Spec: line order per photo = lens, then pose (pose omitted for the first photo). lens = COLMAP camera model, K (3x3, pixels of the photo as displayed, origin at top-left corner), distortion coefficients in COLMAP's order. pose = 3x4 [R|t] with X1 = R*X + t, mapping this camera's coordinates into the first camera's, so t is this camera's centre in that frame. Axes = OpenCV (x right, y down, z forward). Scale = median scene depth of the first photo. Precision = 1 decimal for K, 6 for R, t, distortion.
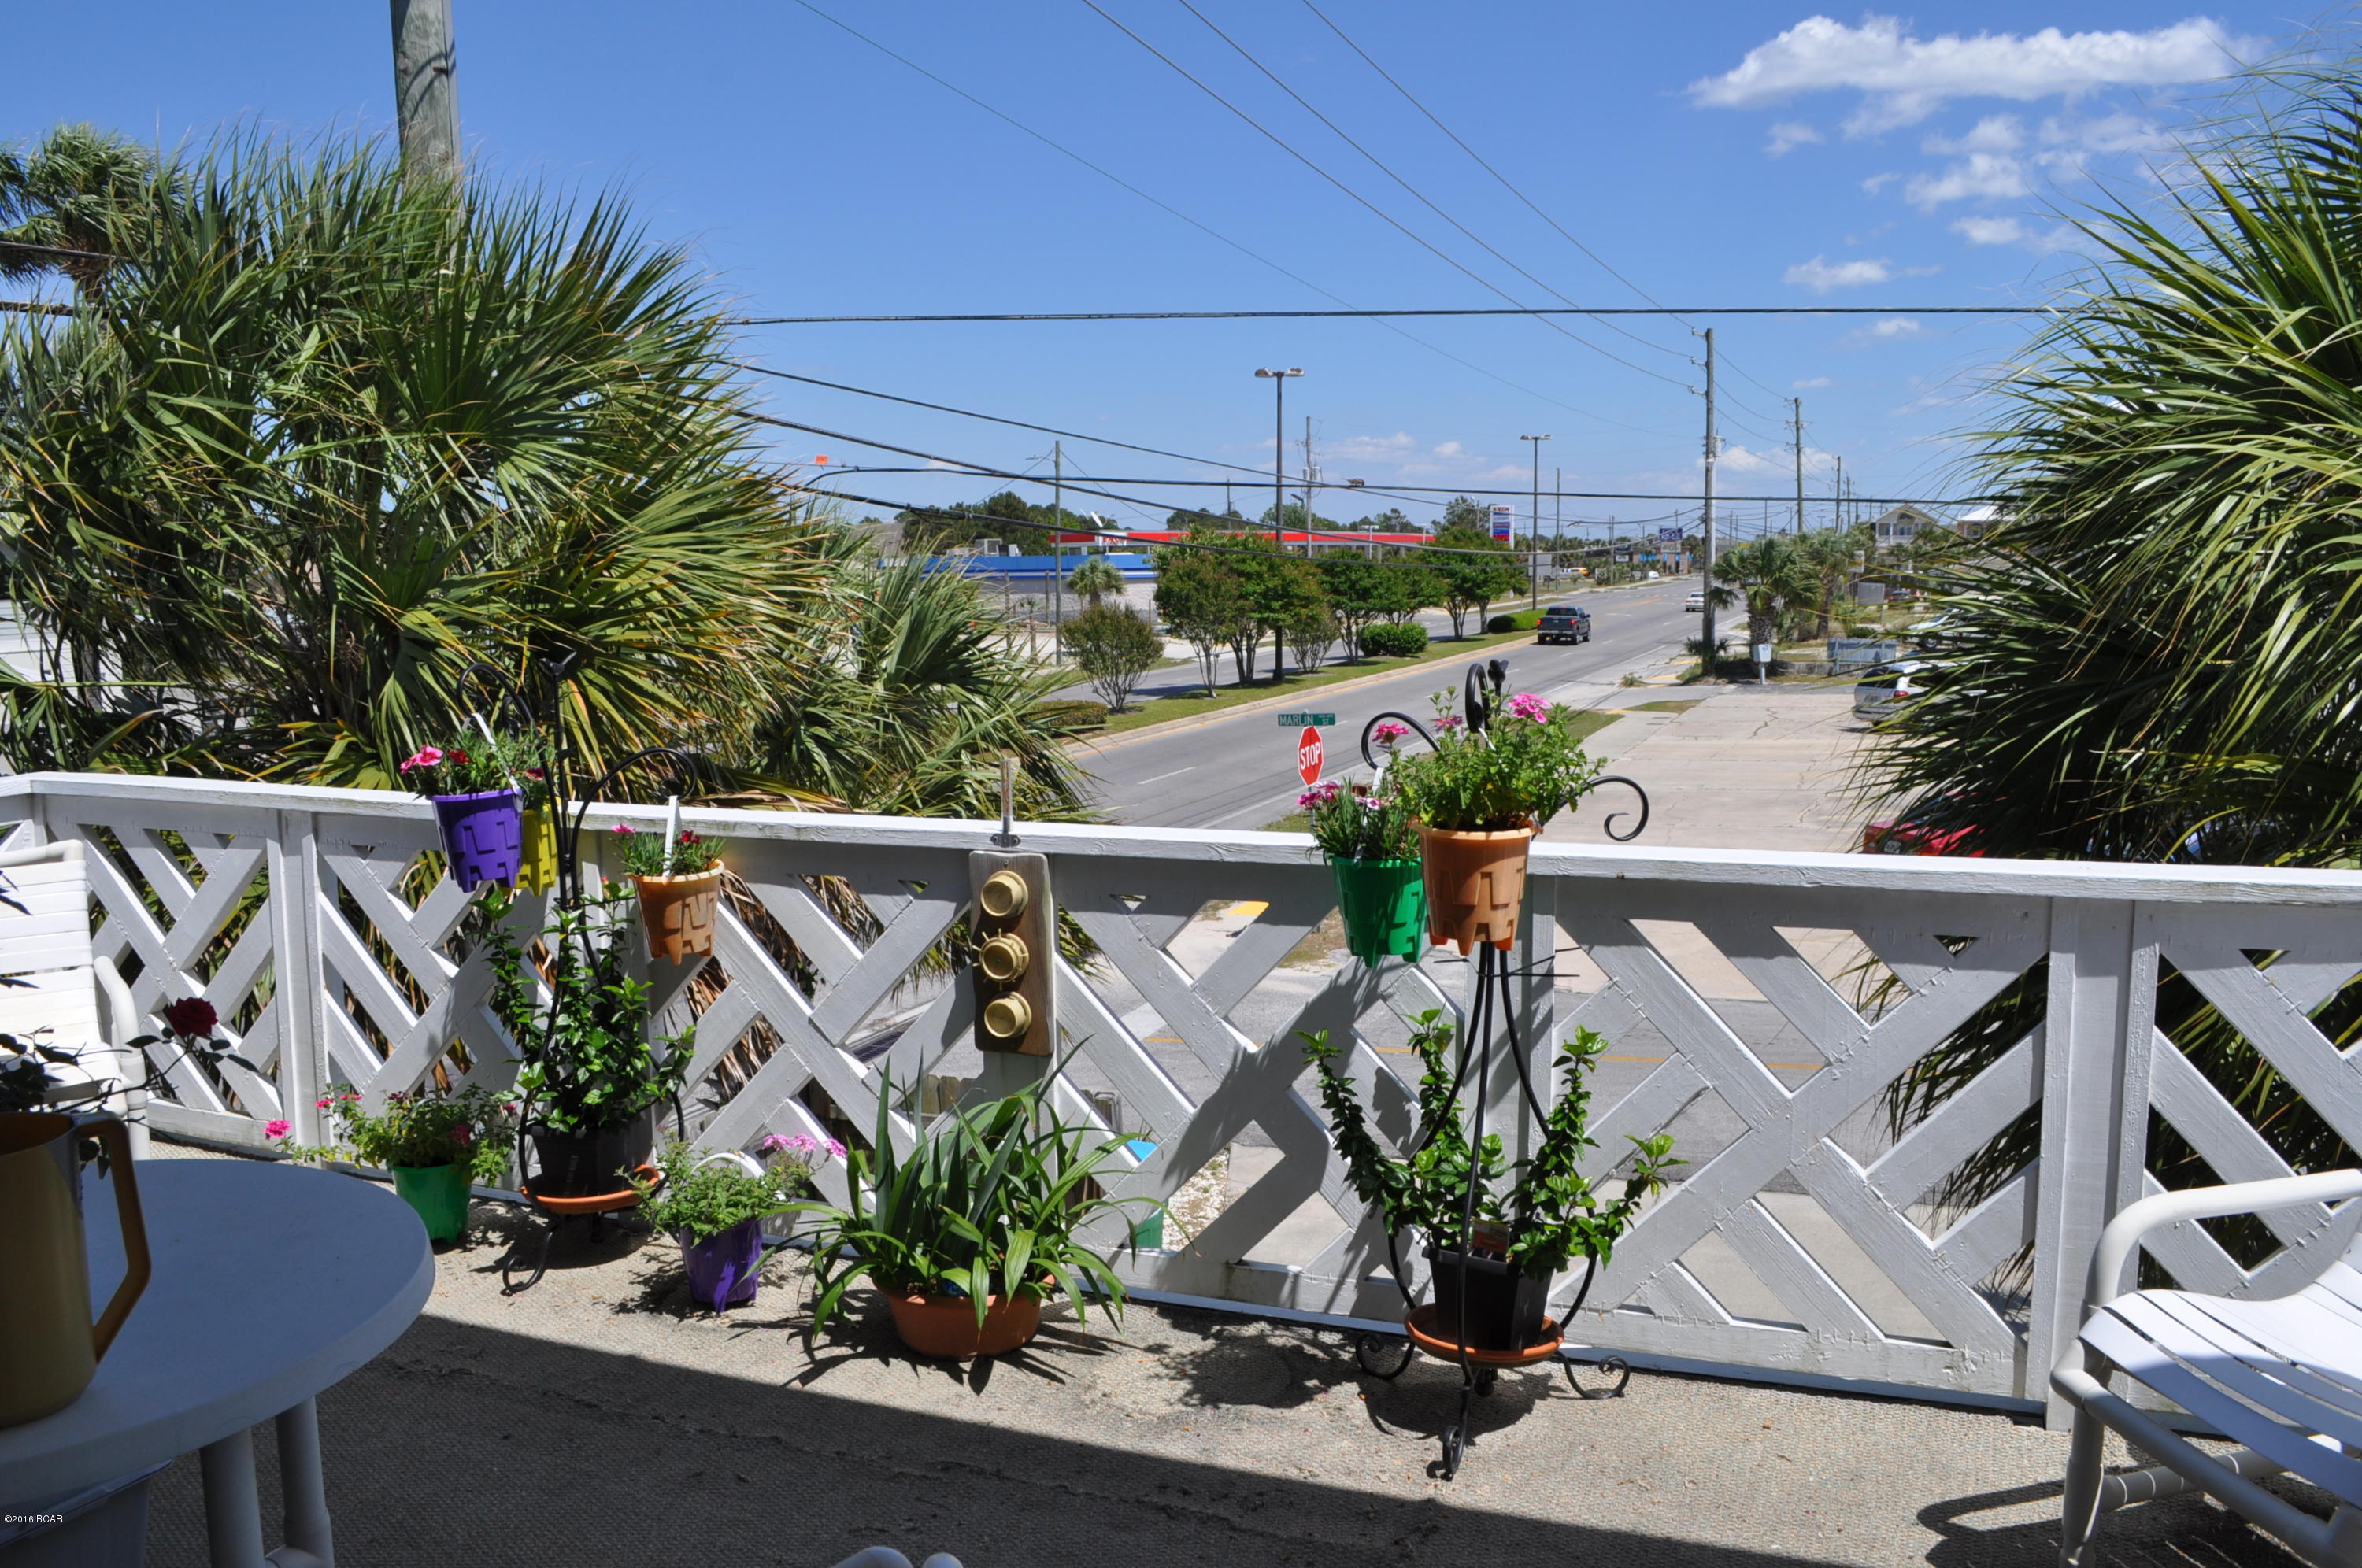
lens RADIAL K [[1872.7, 0, 1181.0], [0, 1872.7, 784.0], [0, 0, 1]] dist [-0.046390, 0.002931]
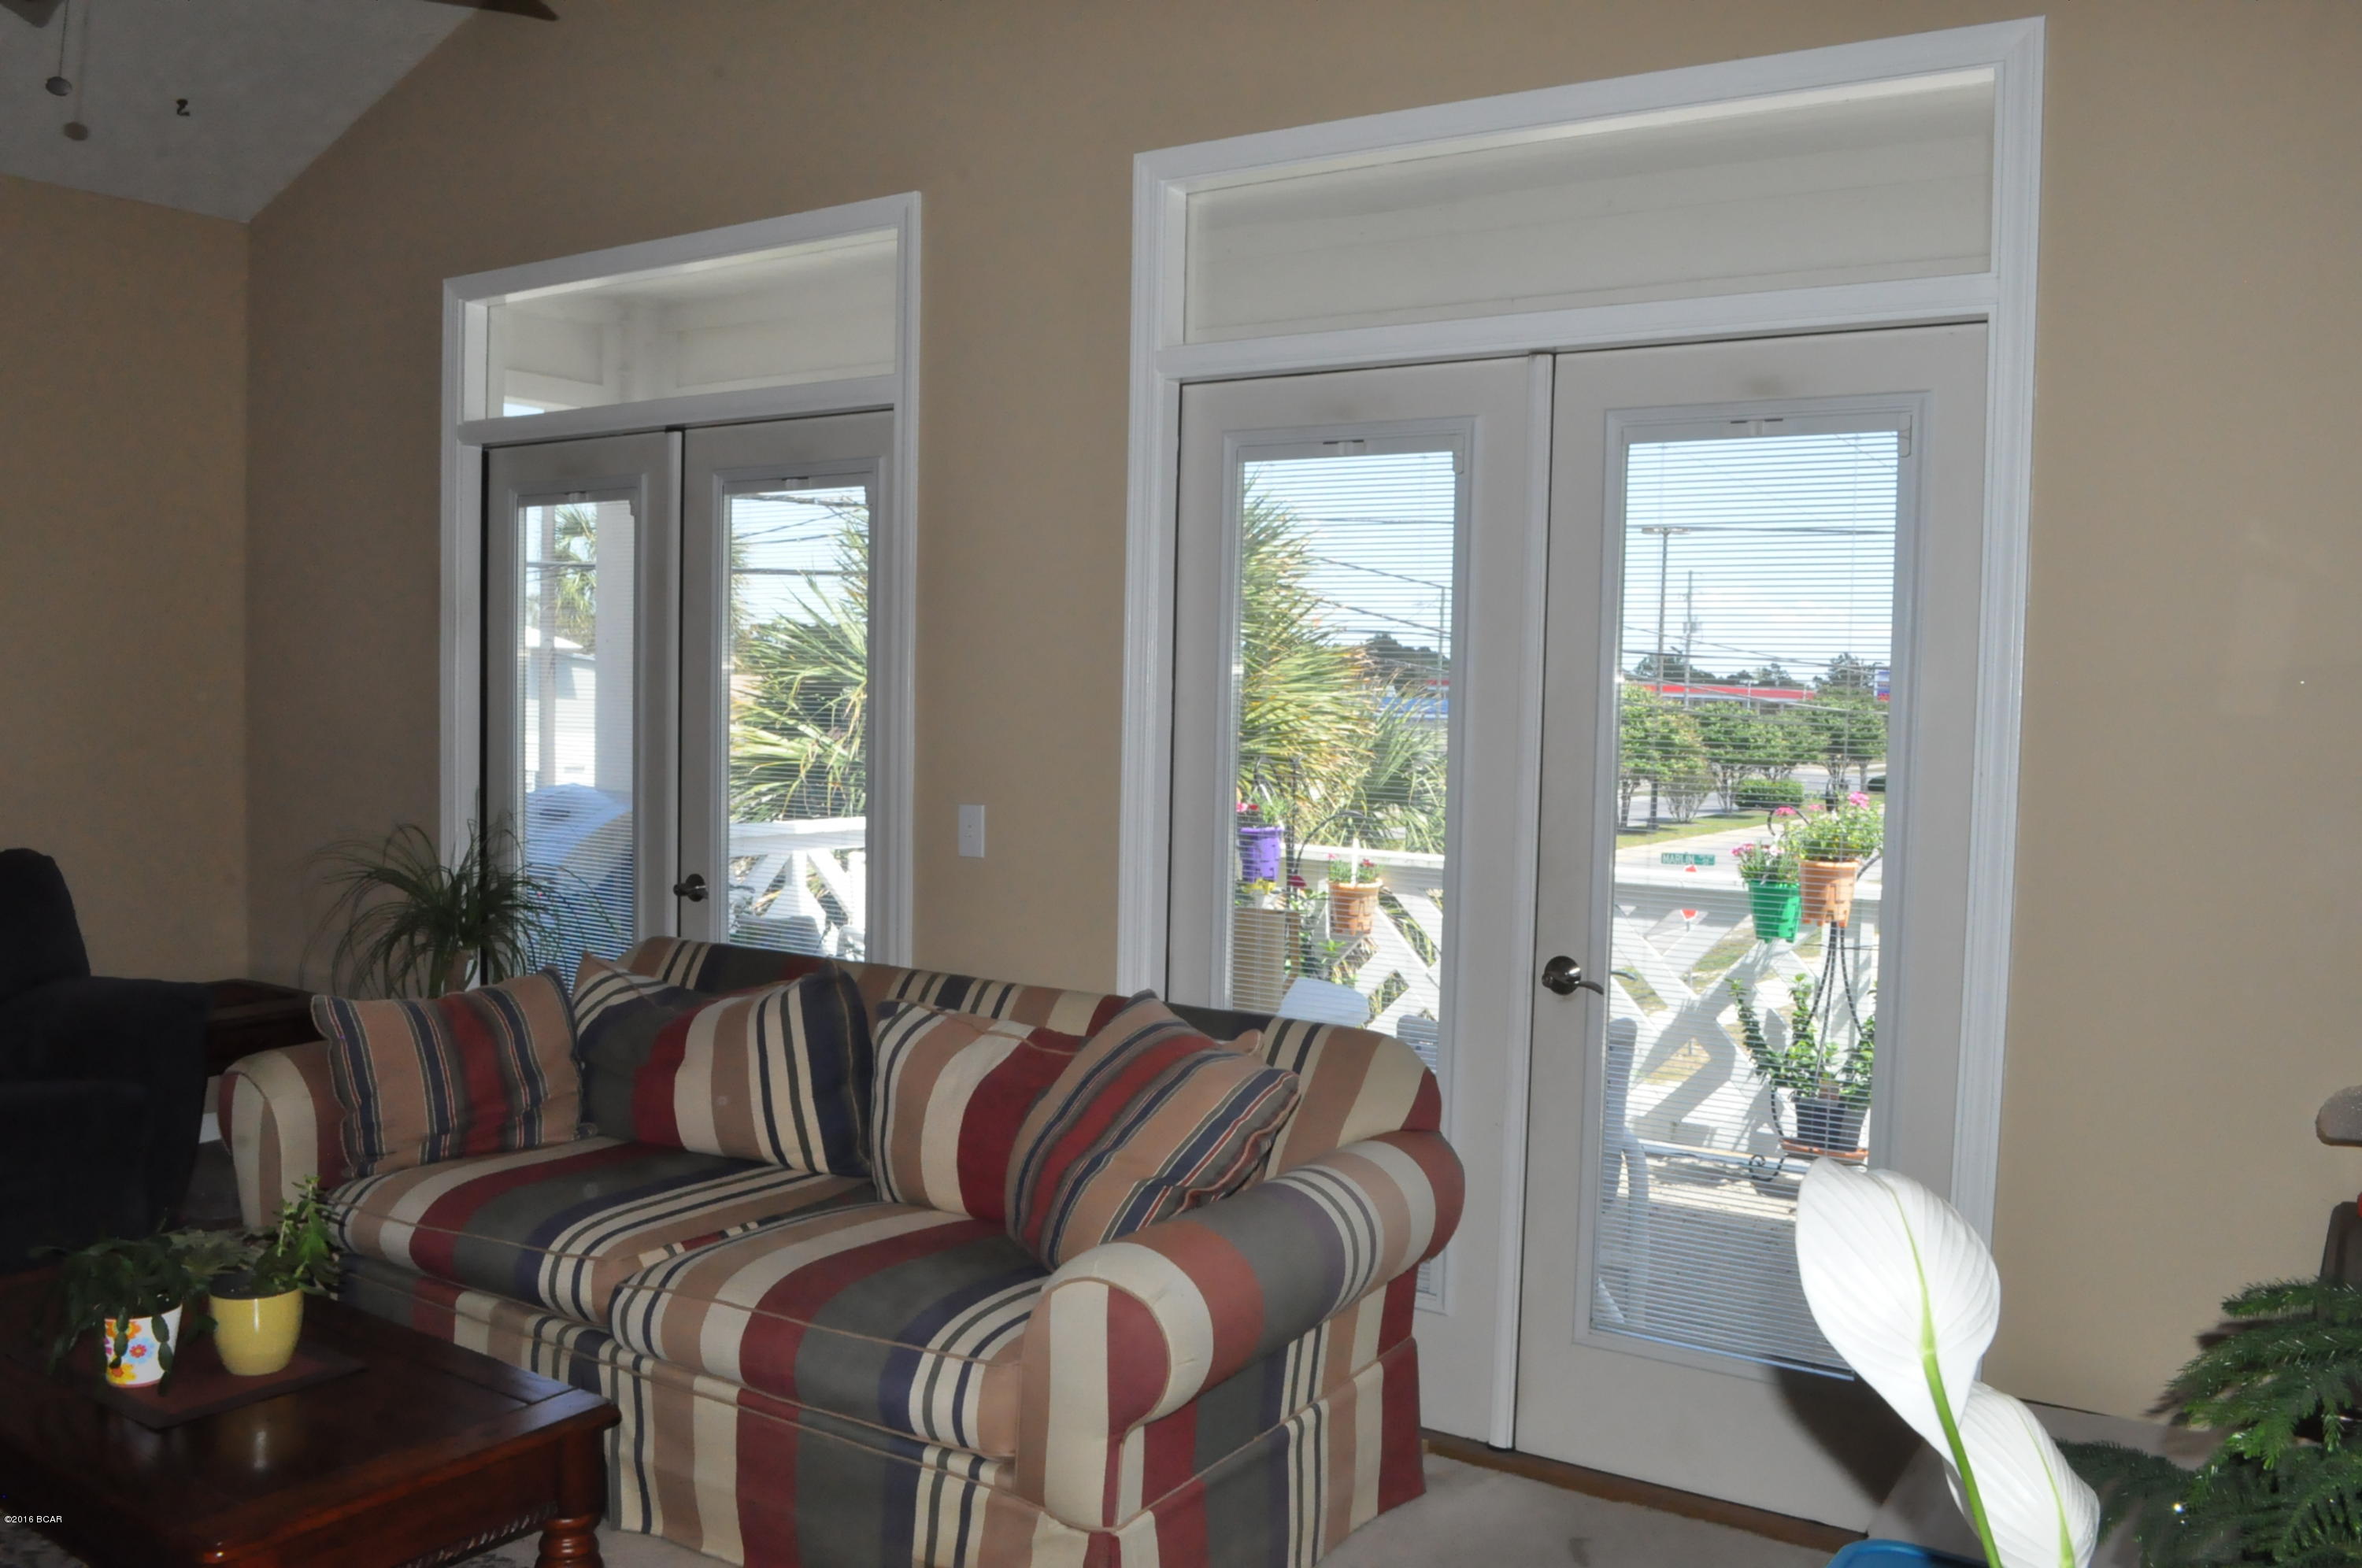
lens RADIAL K [[1892.4, 0, 1242.2], [0, 1892.4, 781.4], [0, 0, 1]] dist [-0.036460, 0.001394]
pose [[0.986247, 0.047641, -0.158266, -0.110399], [-0.059584, 0.995653, -0.071594, 0.093698], [0.154167, 0.080040, 0.984798, -0.828809]]
